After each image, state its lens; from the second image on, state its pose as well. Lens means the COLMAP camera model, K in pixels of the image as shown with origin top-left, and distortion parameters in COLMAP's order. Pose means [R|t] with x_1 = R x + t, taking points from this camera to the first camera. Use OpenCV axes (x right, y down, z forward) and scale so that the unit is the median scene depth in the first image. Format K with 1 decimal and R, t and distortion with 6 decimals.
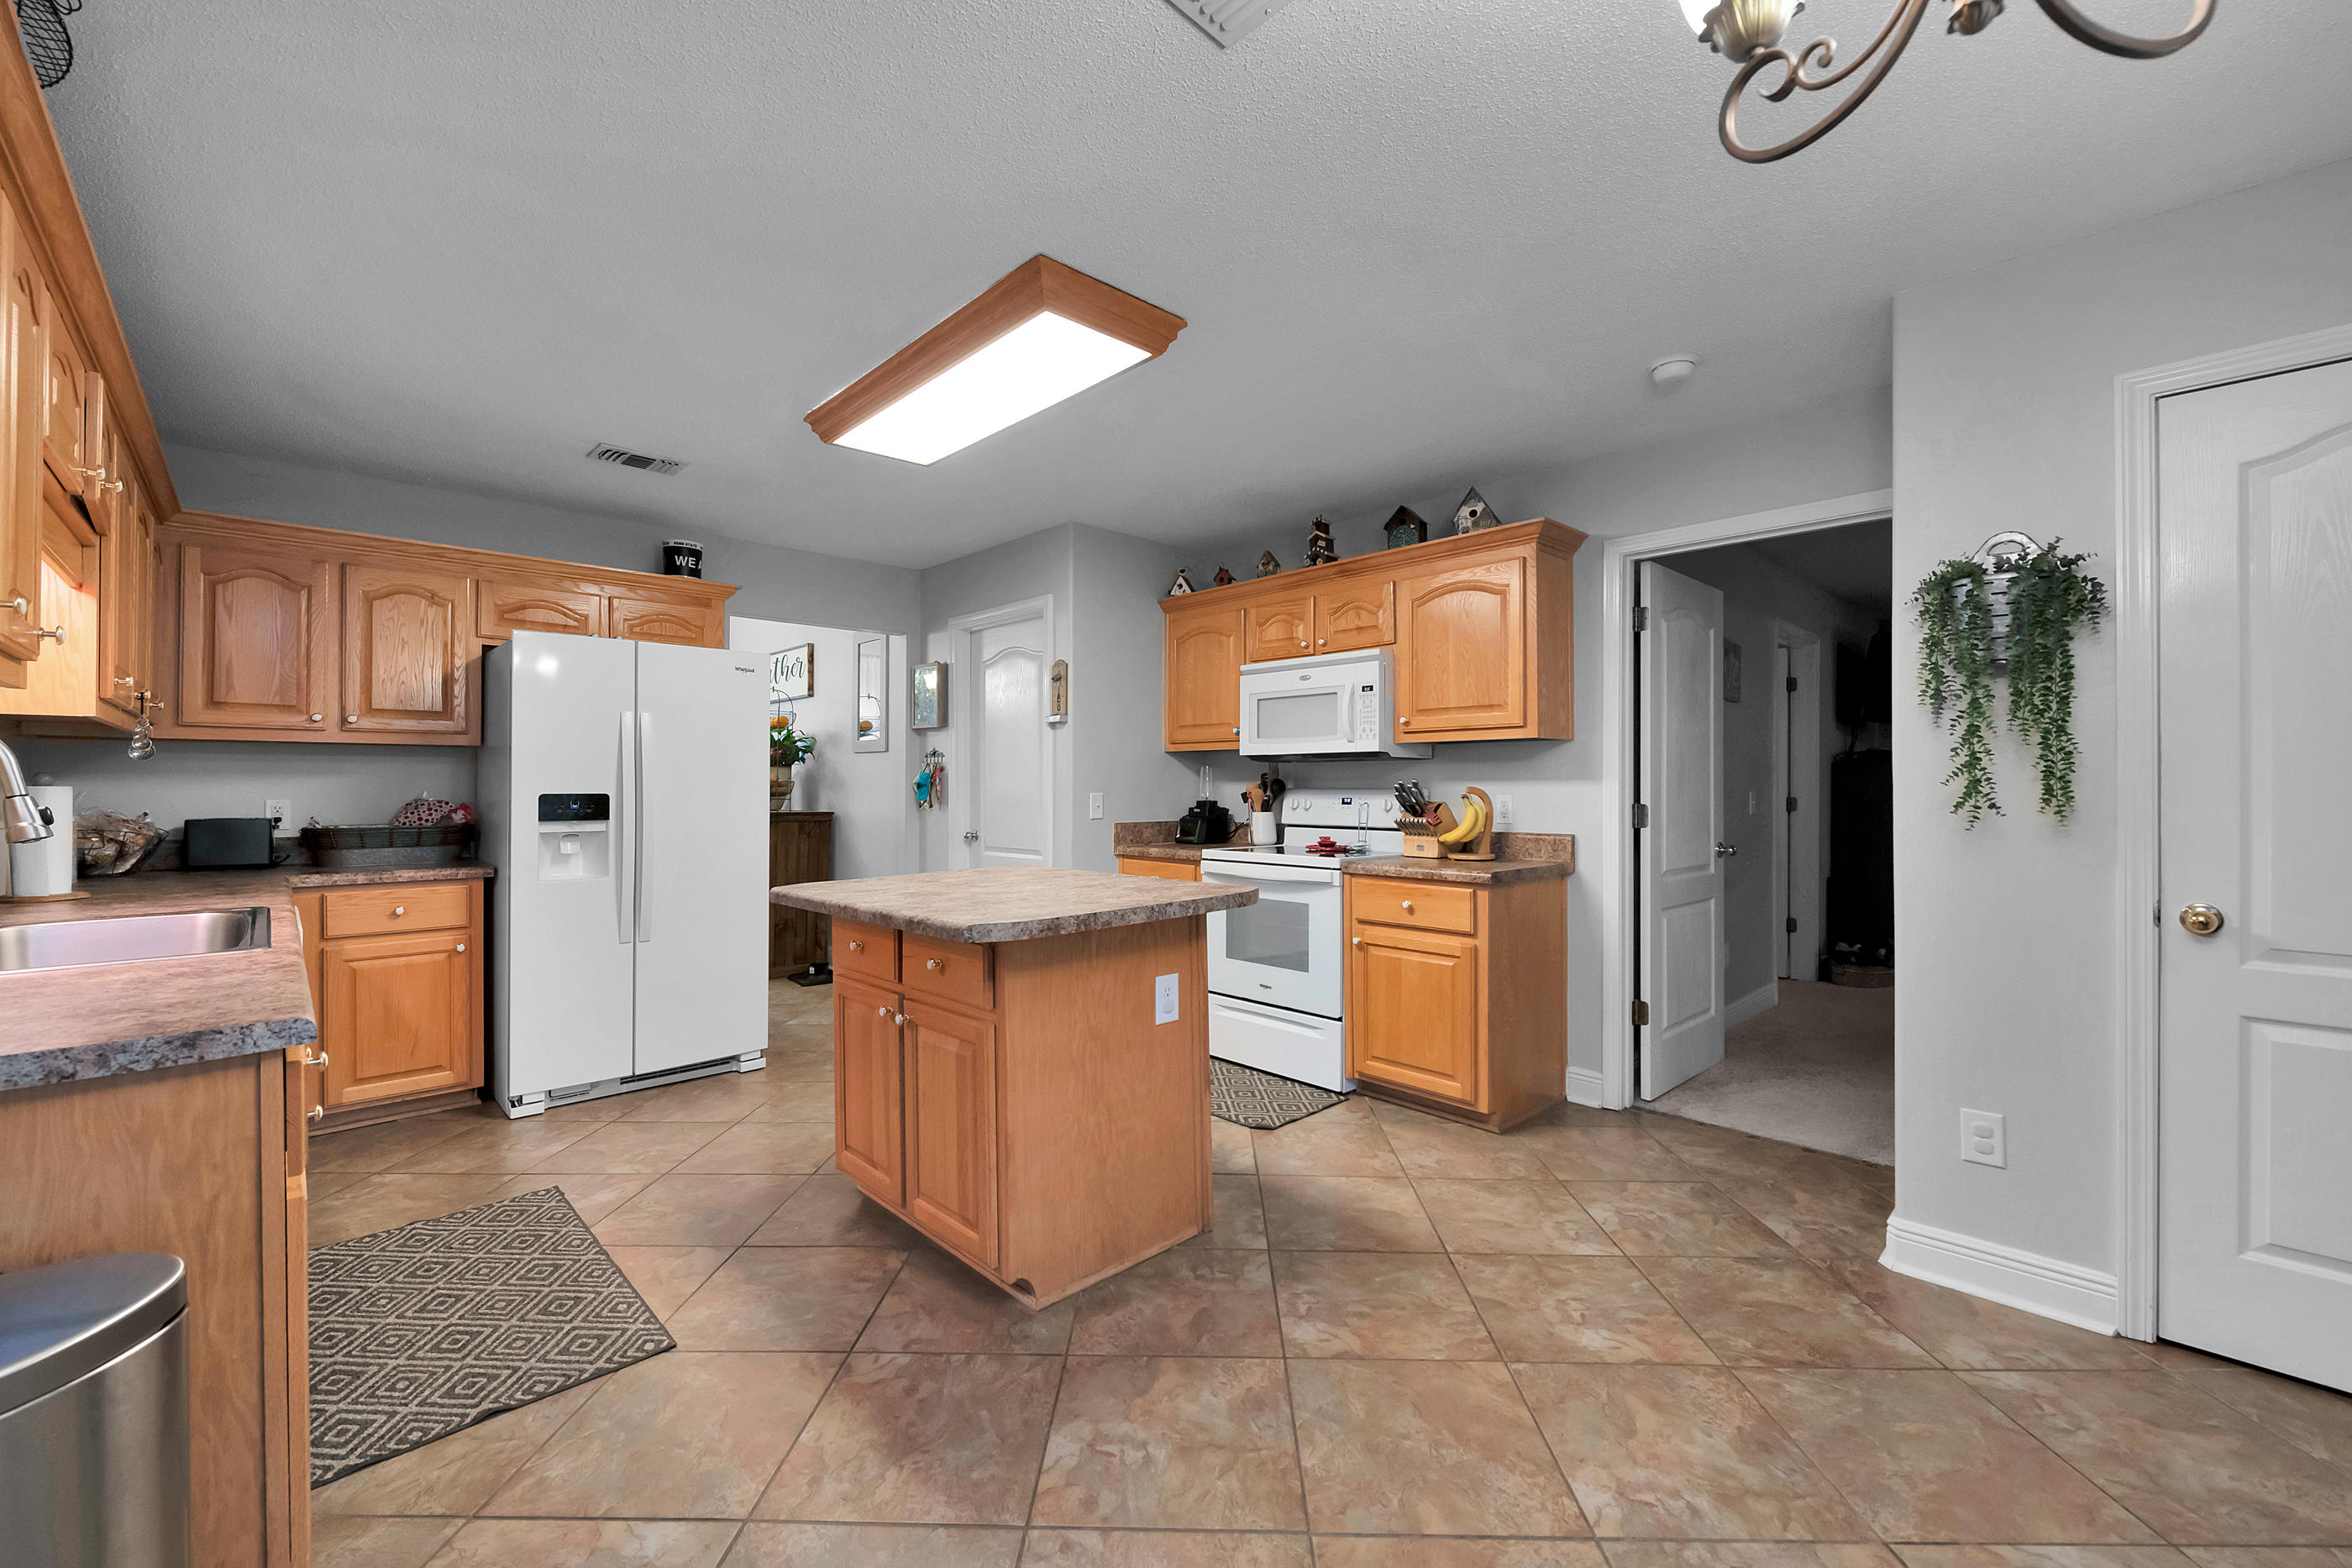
lens RADIAL K [[955.1, 0, 1174.2], [0, 955.1, 779.3], [0, 0, 1]] dist [0.001638, -0.005525]
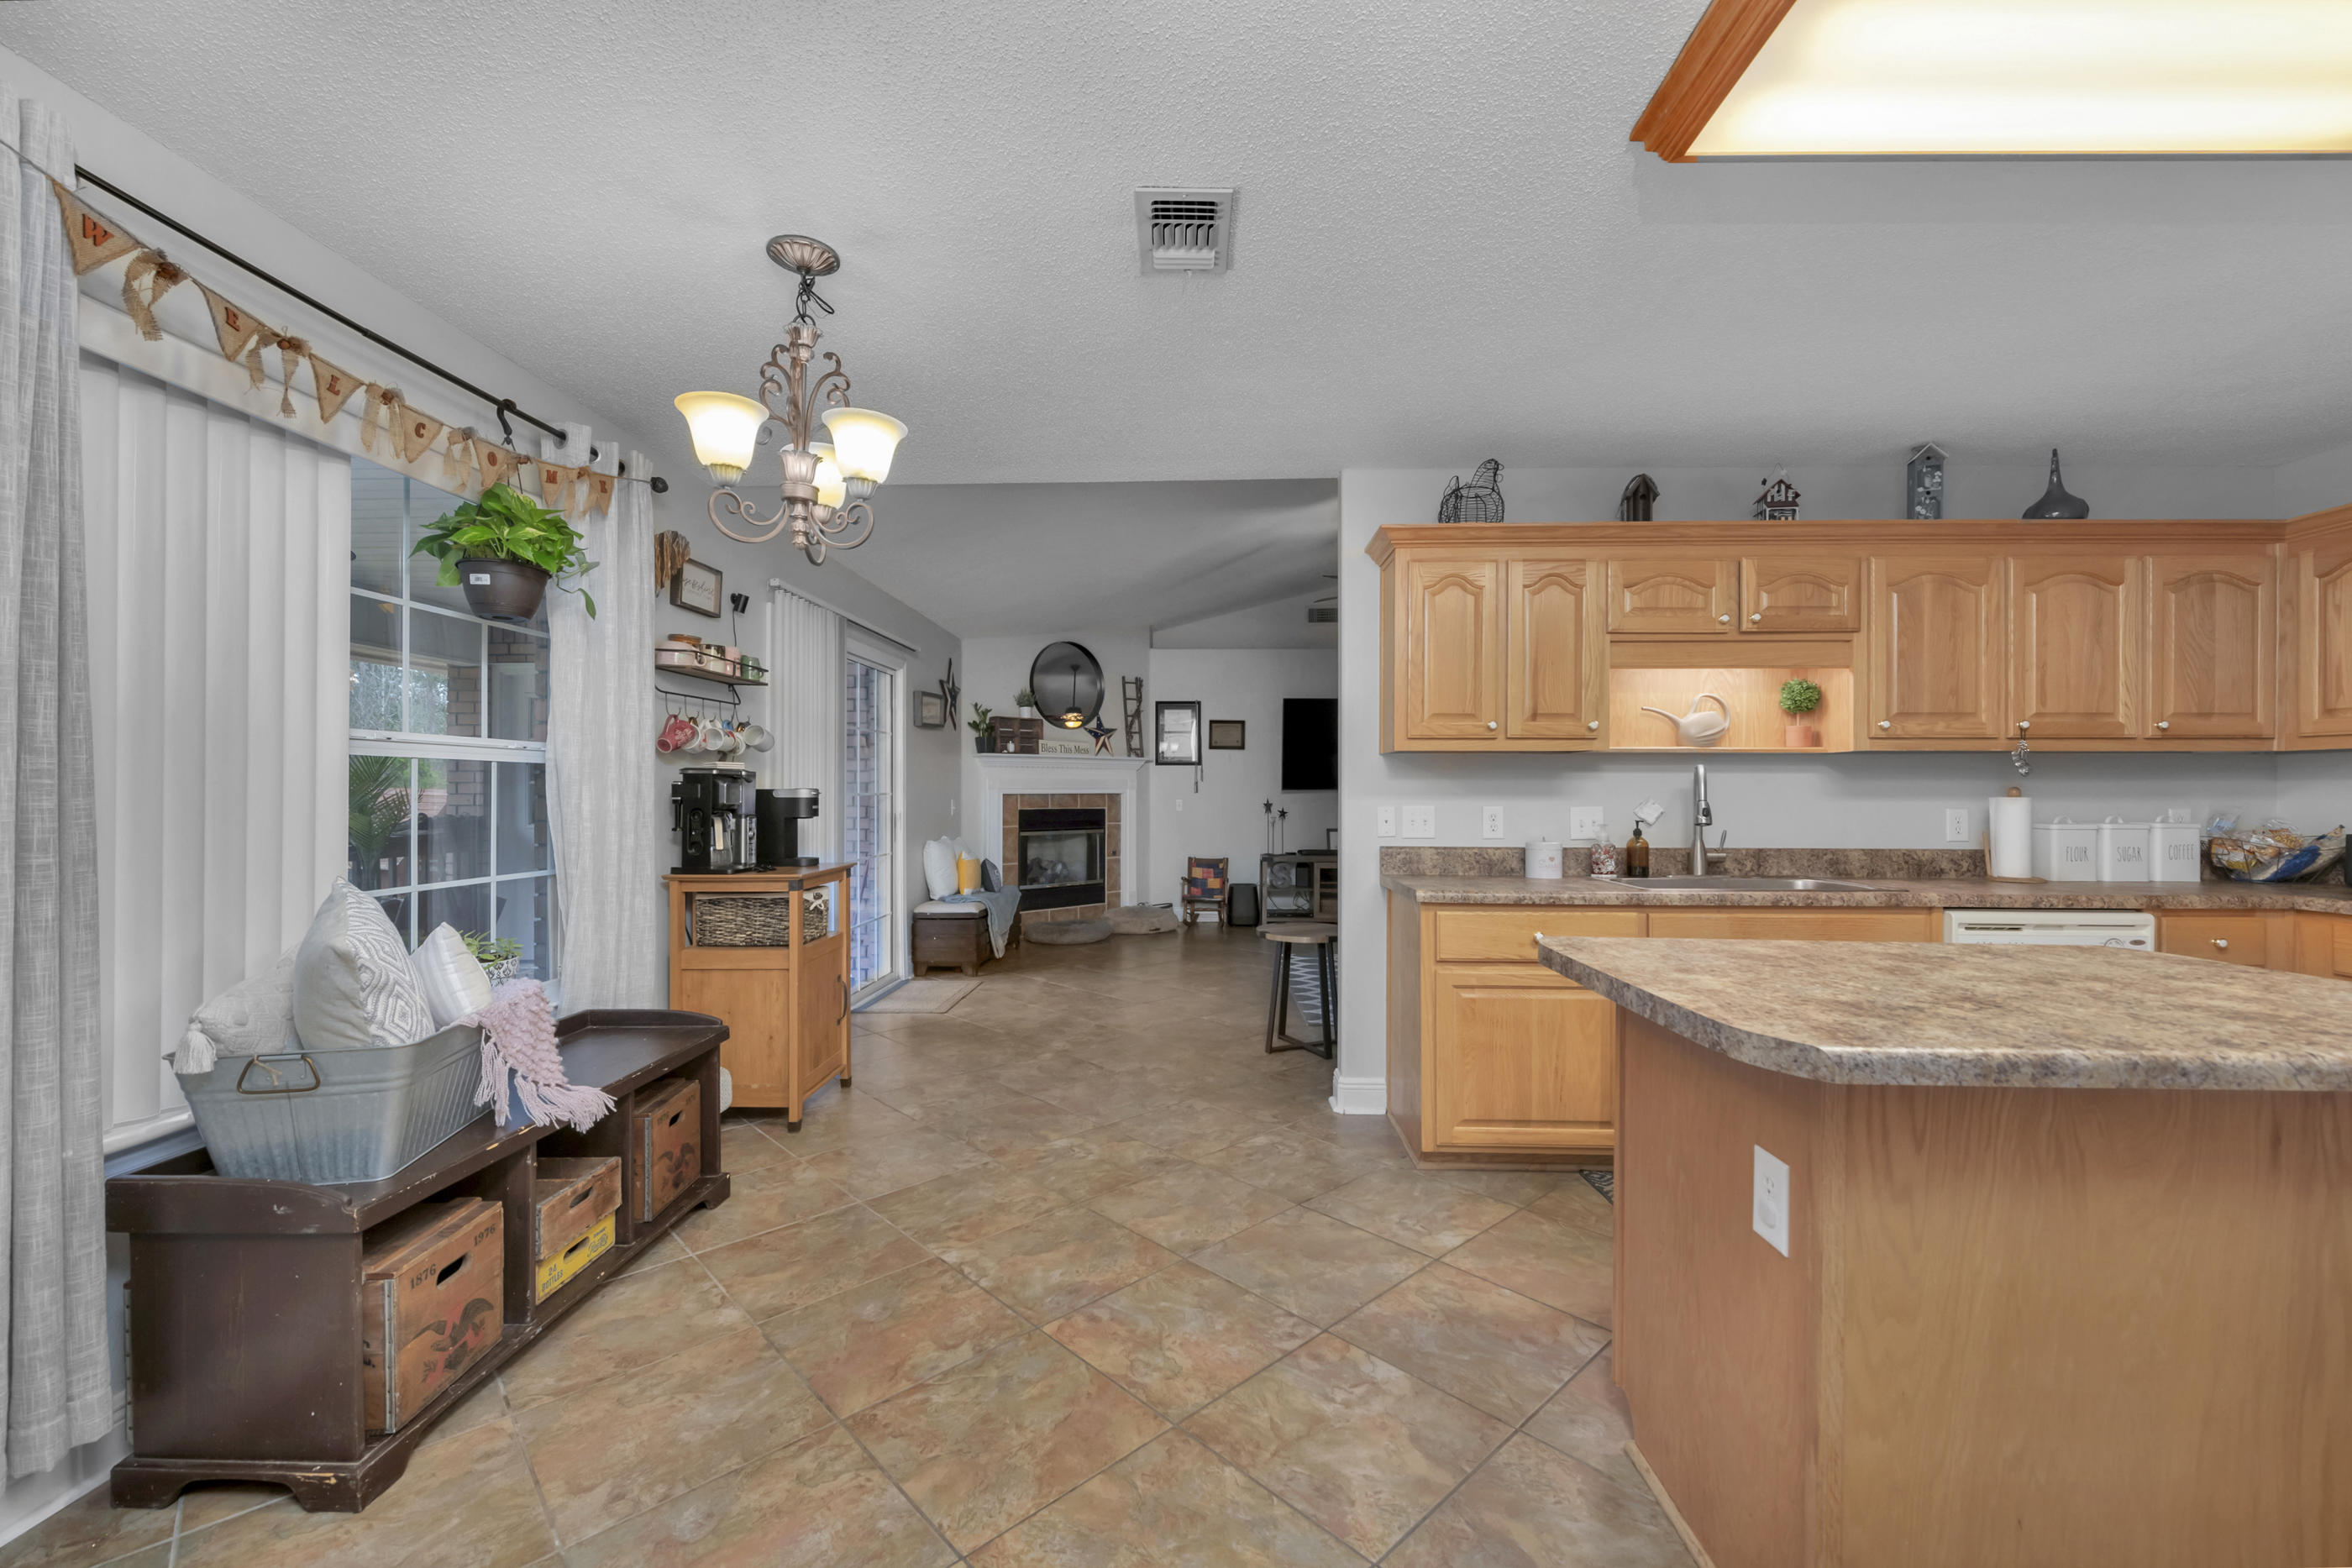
lens RADIAL K [[945.2, 0, 1198.2], [0, 945.2, 791.8], [0, 0, 1]] dist [-0.000297, -0.000202]
pose [[-0.704609, -0.001664, -0.709594, 0.404523], [0.001776, 0.999990, -0.004109, 0.002377], [0.709594, -0.004156, -0.704599, 0.781025]]
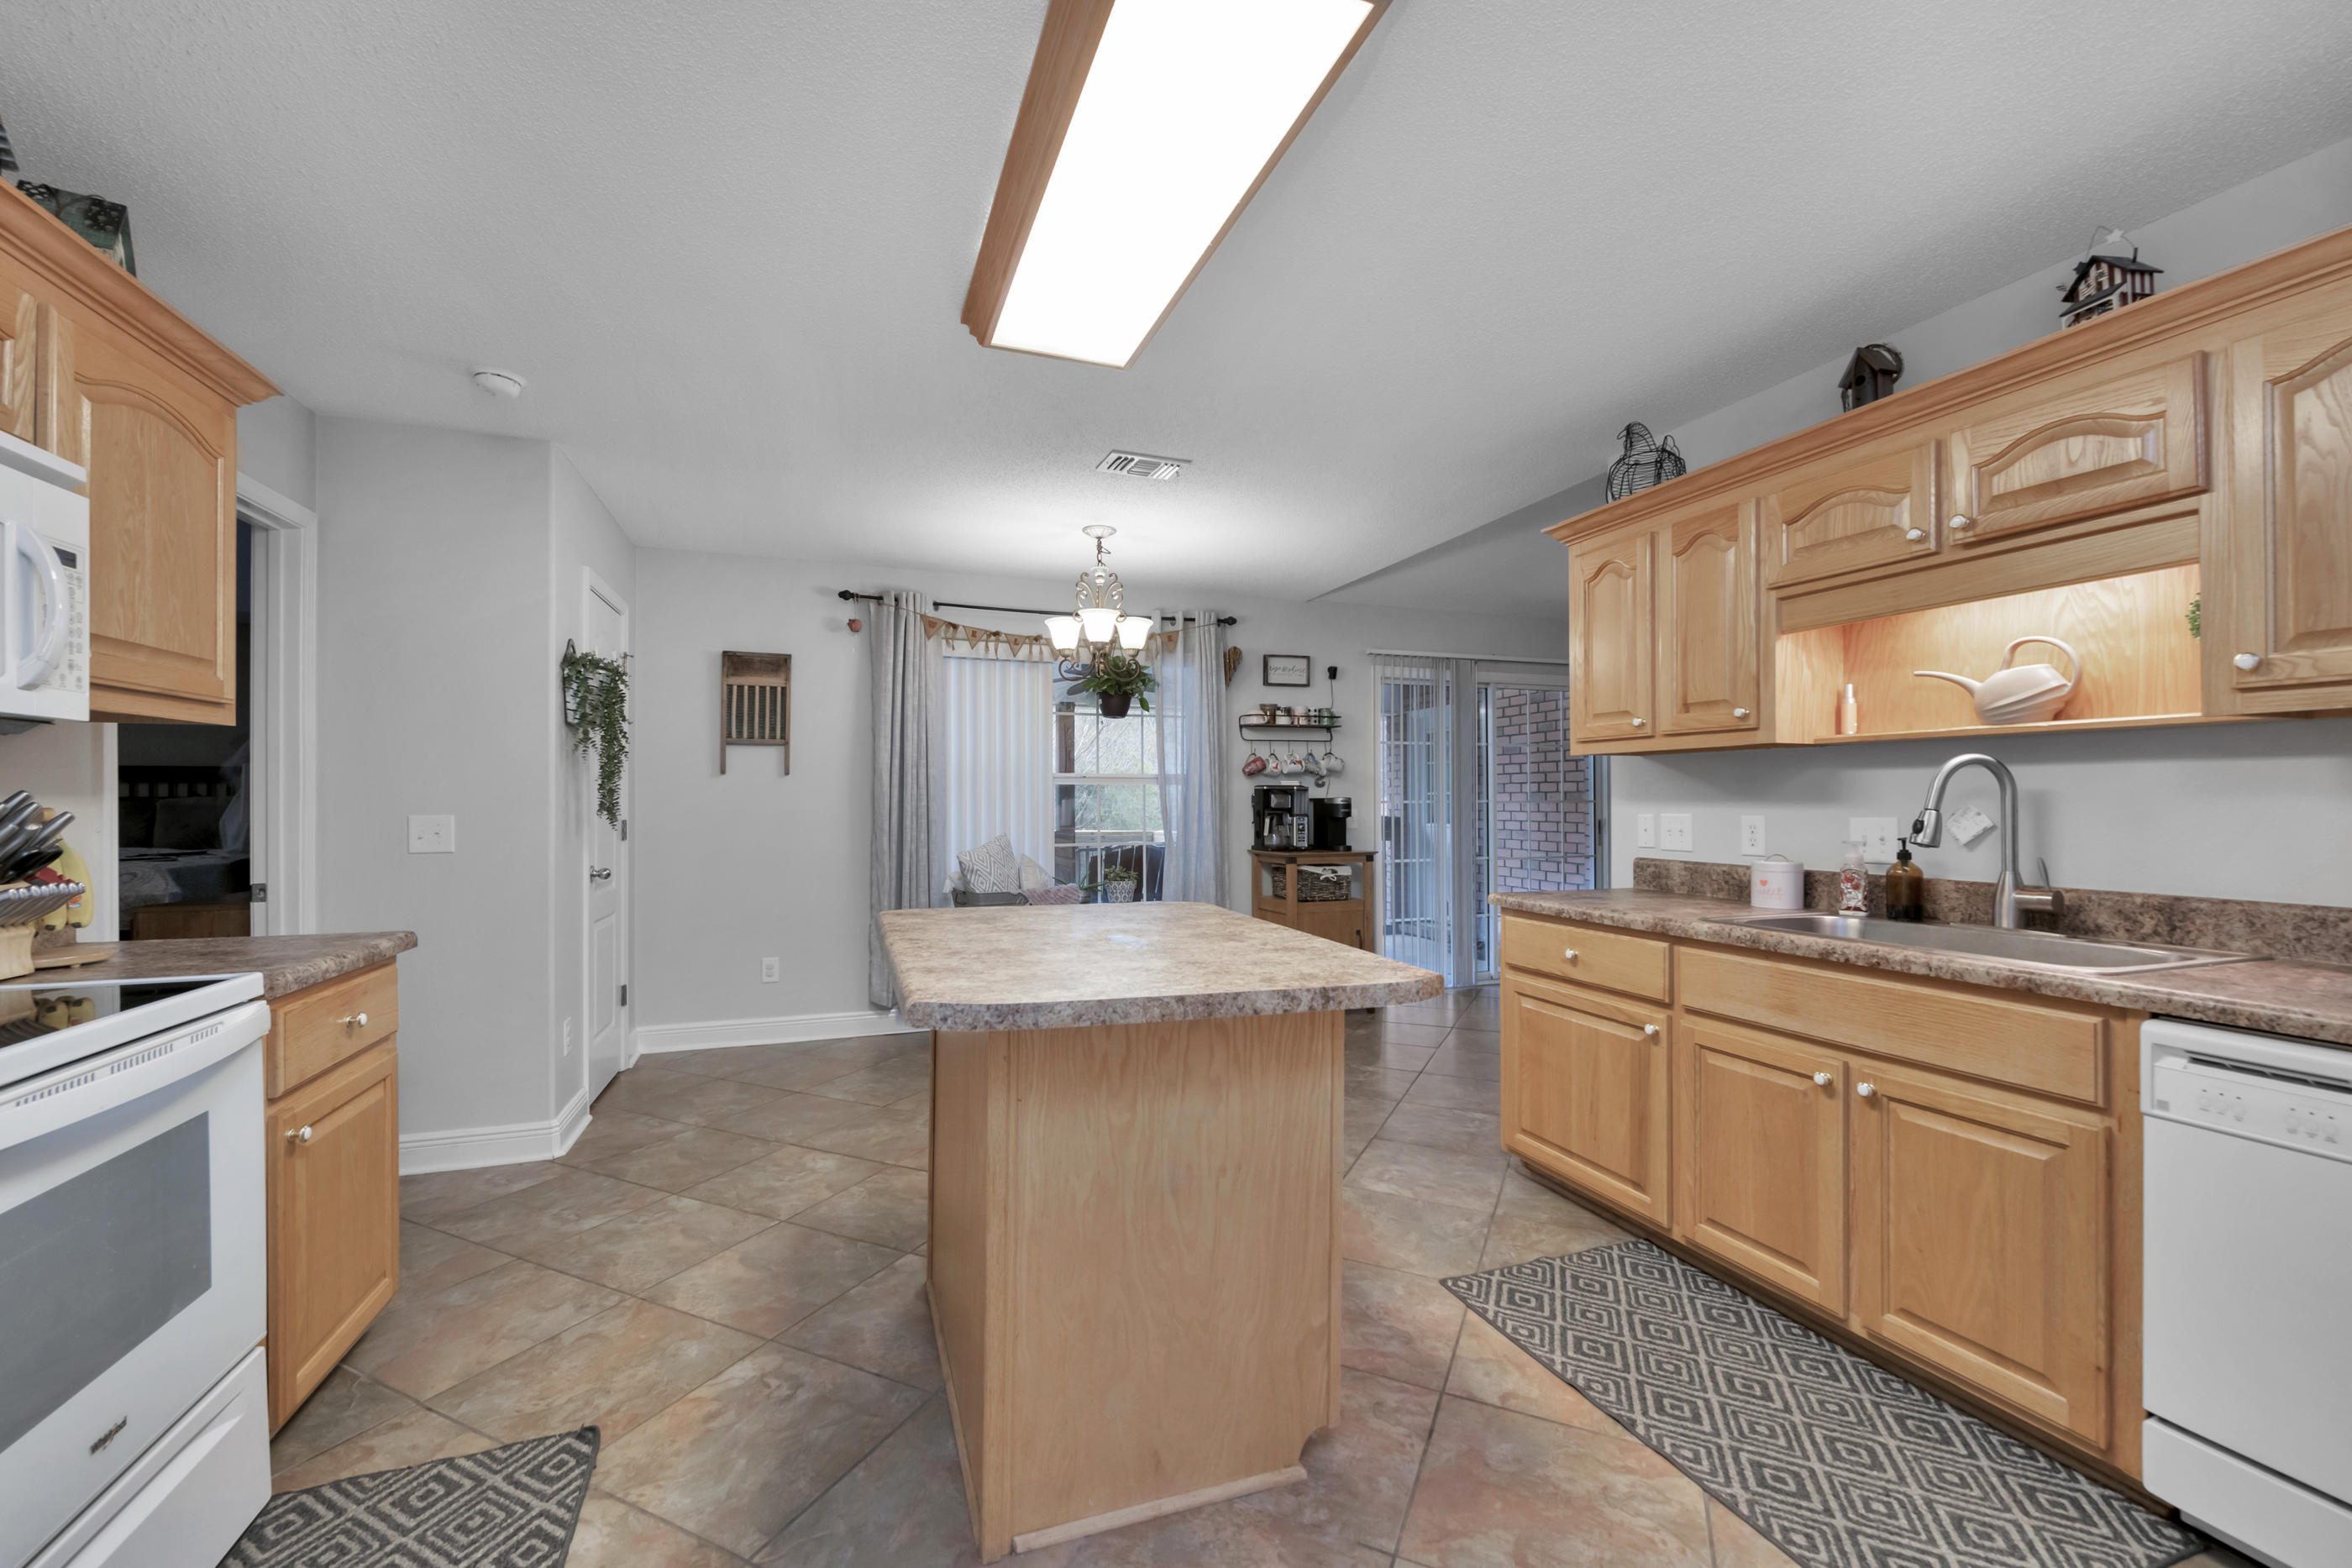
lens RADIAL K [[945.4, 0, 1165.4], [0, 945.4, 797.5], [0, 0, 1]] dist [-0.000965, -0.000125]
pose [[-0.916969, 0.002402, 0.398950, -0.380565], [-0.000878, 0.999967, -0.008039, 0.005764], [-0.398957, -0.007721, -0.916937, 1.233929]]
